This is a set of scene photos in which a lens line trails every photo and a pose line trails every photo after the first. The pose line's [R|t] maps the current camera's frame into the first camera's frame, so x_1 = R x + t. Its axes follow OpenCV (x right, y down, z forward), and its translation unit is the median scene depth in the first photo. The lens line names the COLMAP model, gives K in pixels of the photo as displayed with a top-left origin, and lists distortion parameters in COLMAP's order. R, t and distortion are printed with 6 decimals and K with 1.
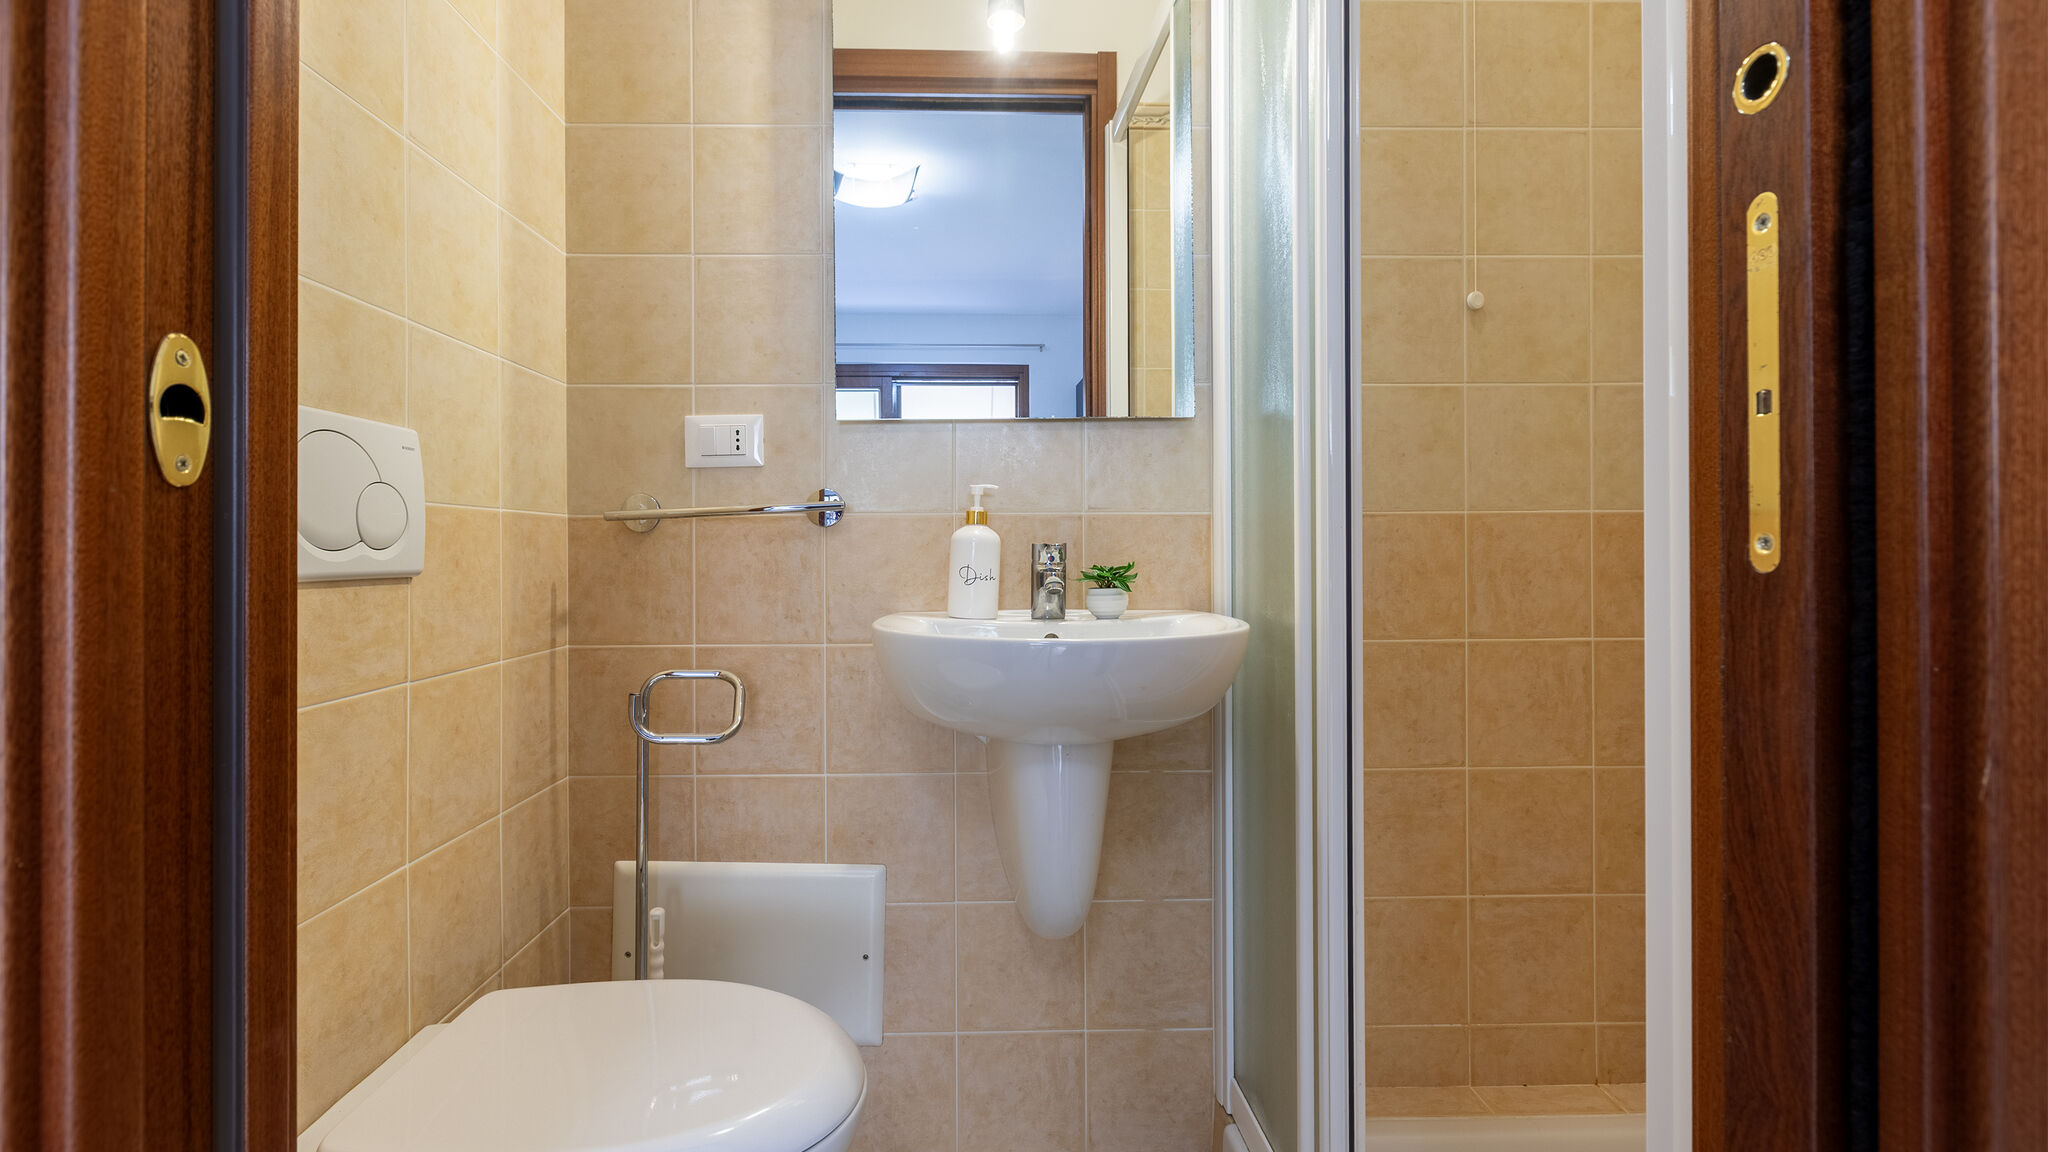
lens RADIAL K [[912.3, 0, 975.8], [0, 912.3, 544.3], [0, 0, 1]] dist [-0.001808, -0.000363]
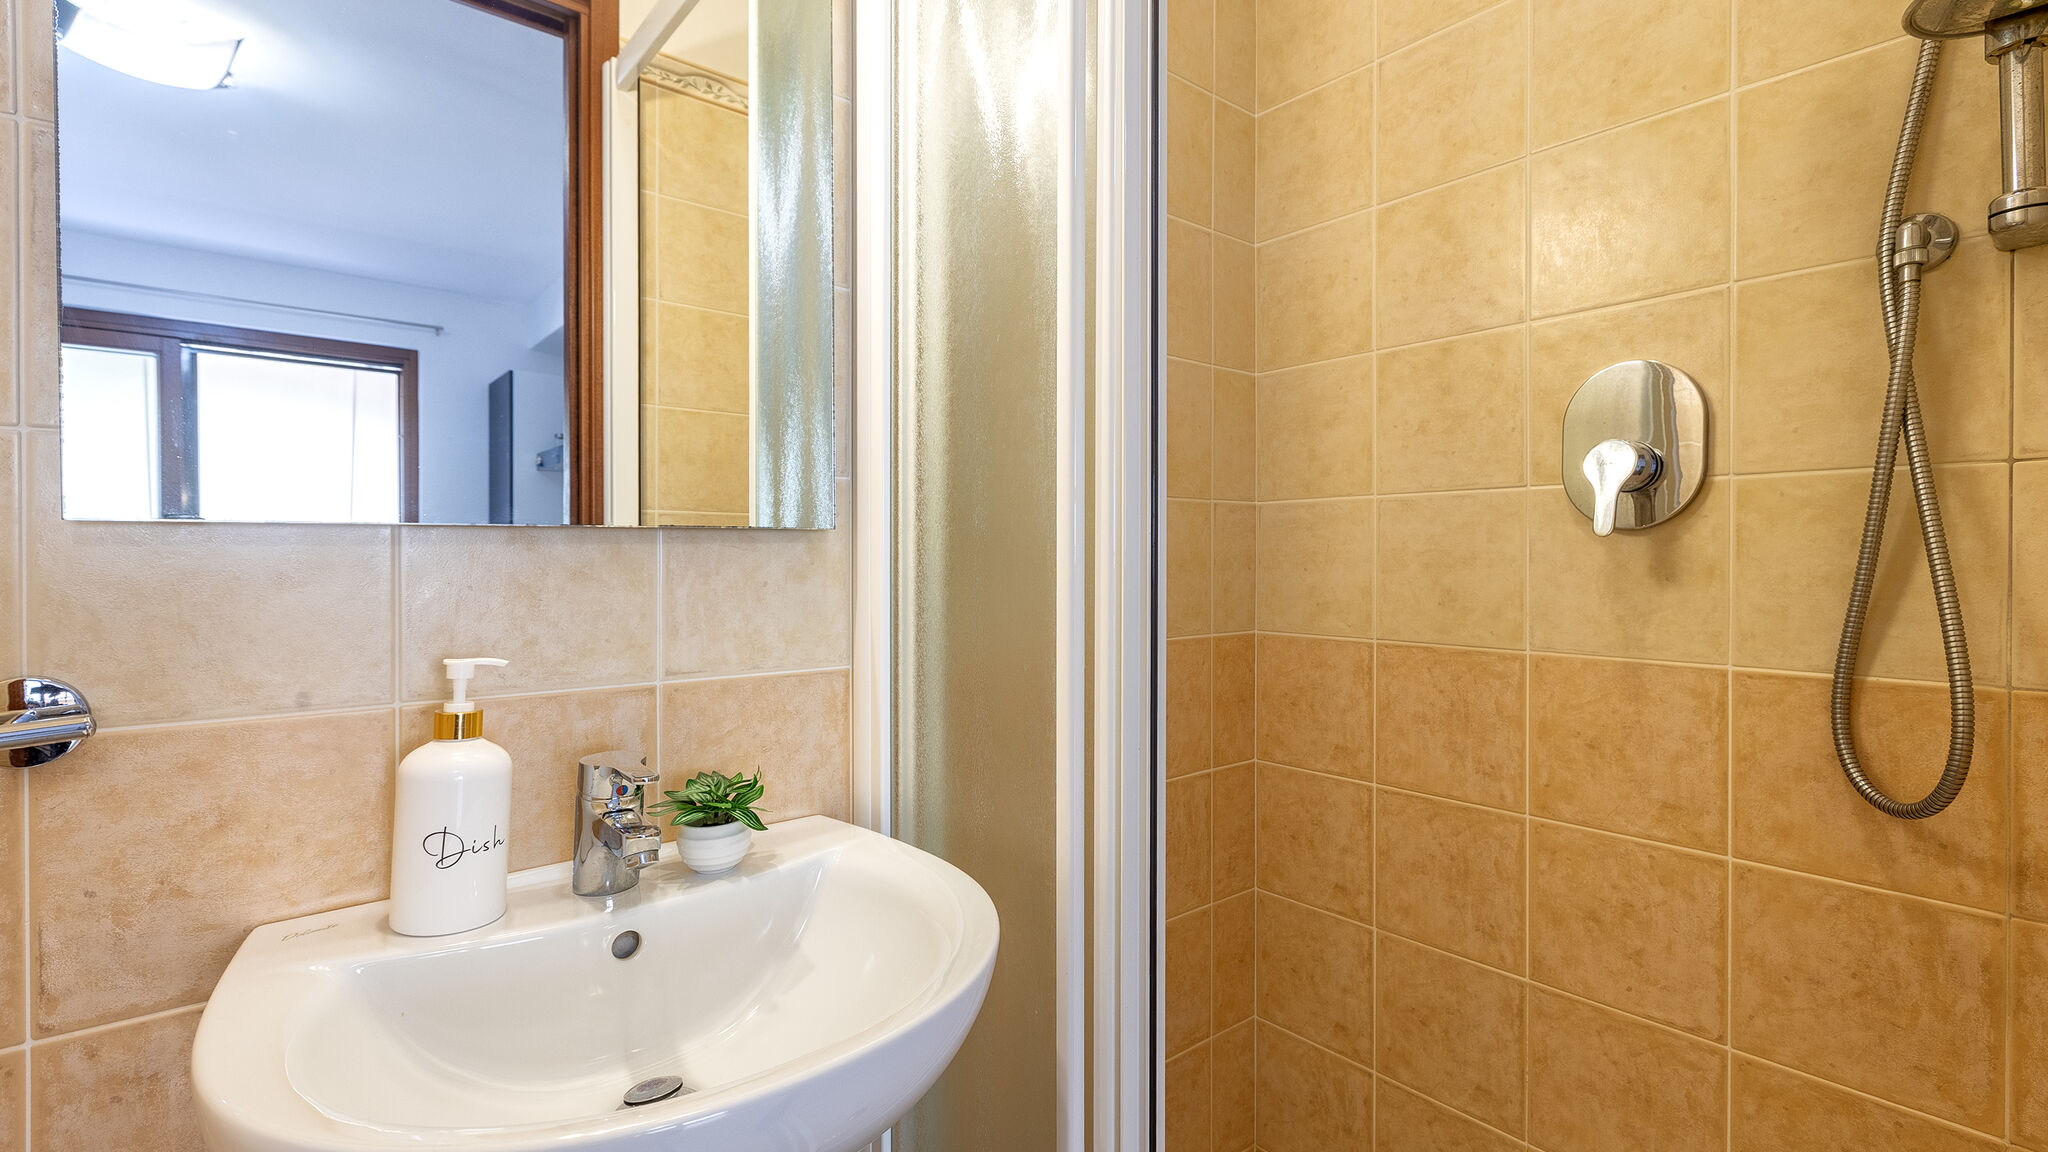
lens RADIAL K [[912.3, 0, 1030.5], [0, 912.3, 563.5], [0, 0, 1]] dist [-0.001808, -0.000363]
pose [[0.787150, 0.000877, 0.616761, -0.062031], [-0.004174, 0.999984, 0.003905, -0.121959], [-0.616748, -0.005648, 0.787140, 0.396567]]
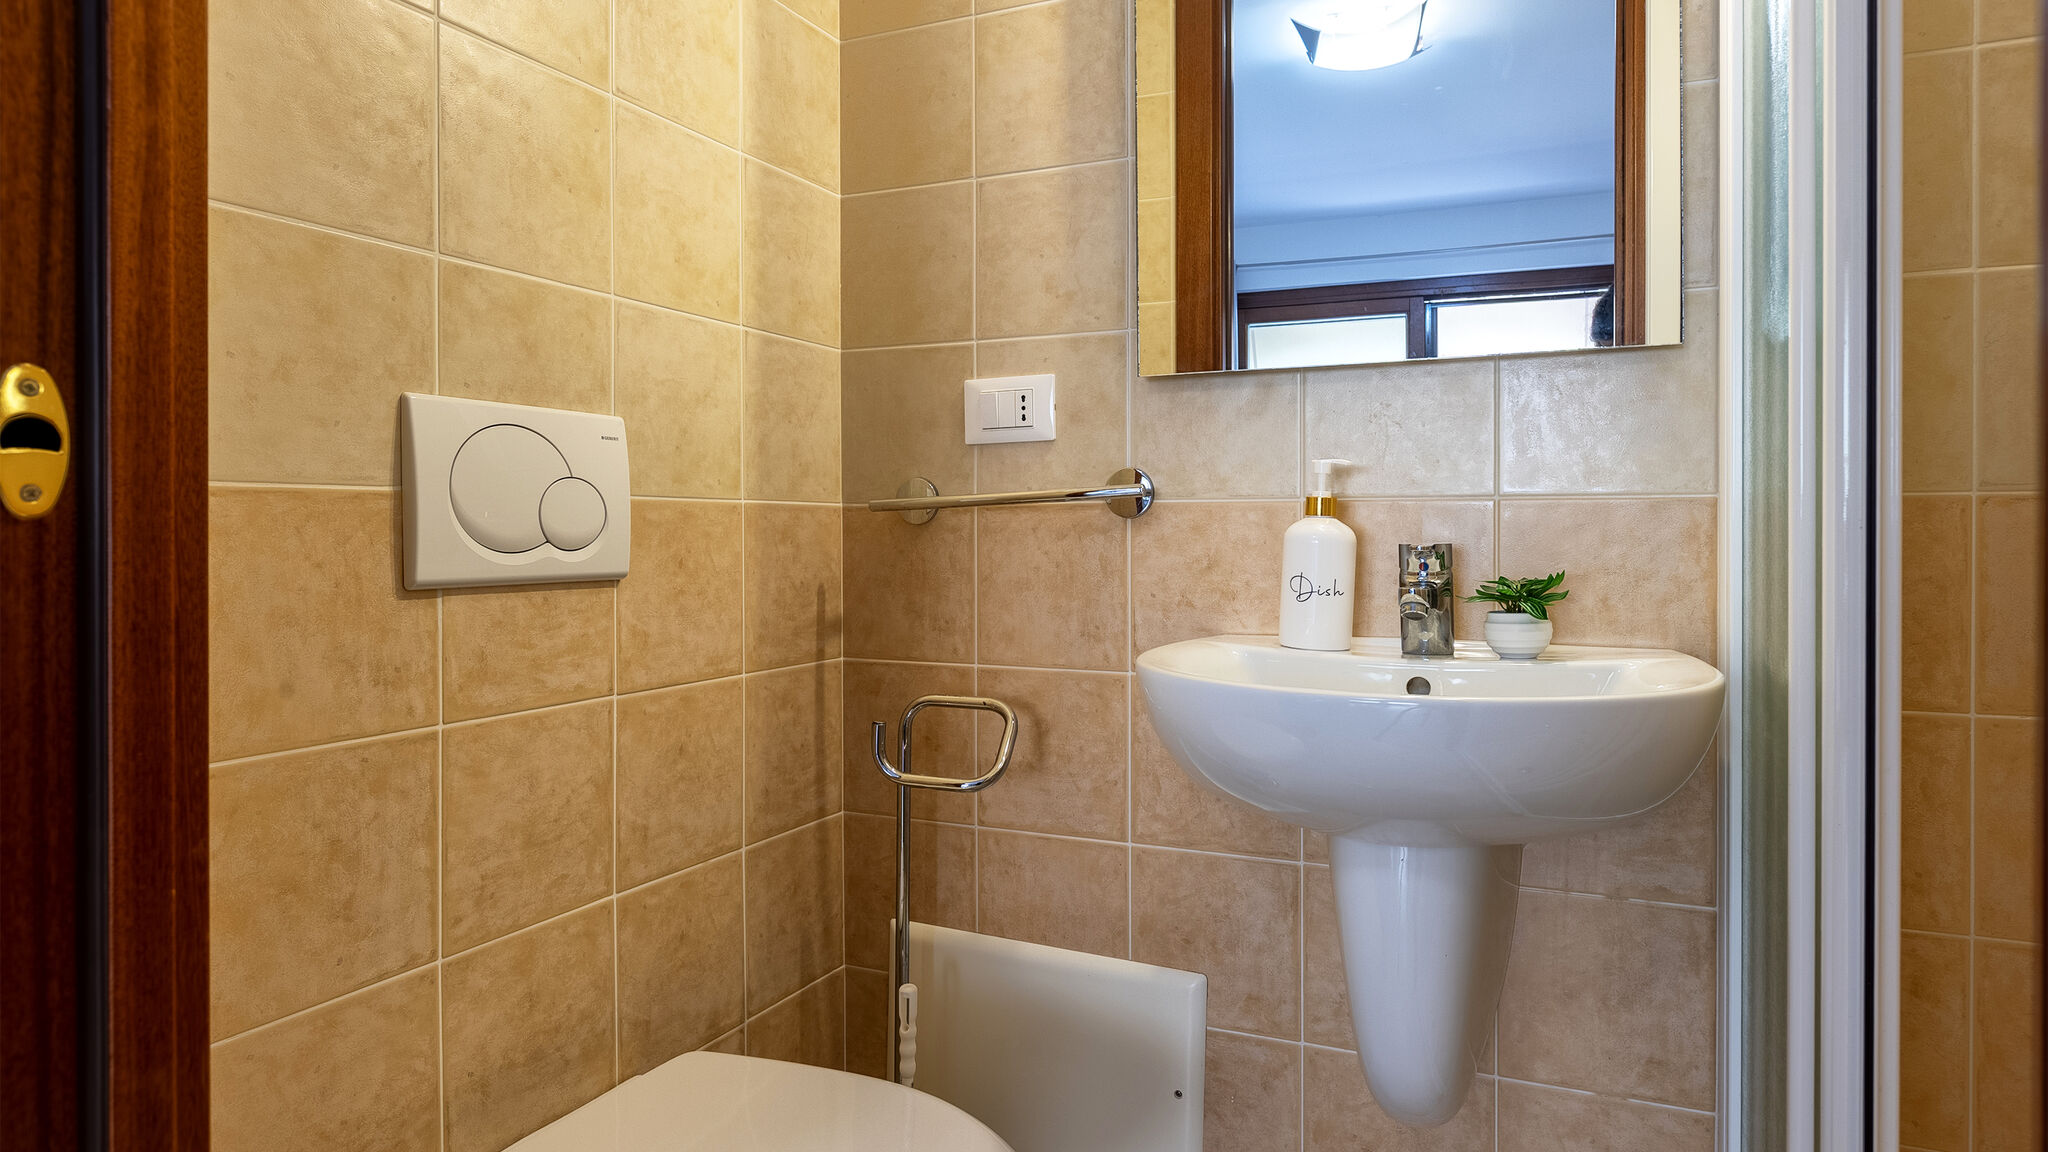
lens RADIAL K [[1184.7, 0, 1041.0], [0, 1184.7, 533.9], [0, 0, 1]] dist [-0.004406, 0.002614]
pose [[0.908007, 0.006340, -0.418907, 0.186937], [-0.002177, 0.999943, 0.010414, -0.016644], [0.418949, -0.008544, 0.907970, 0.078432]]
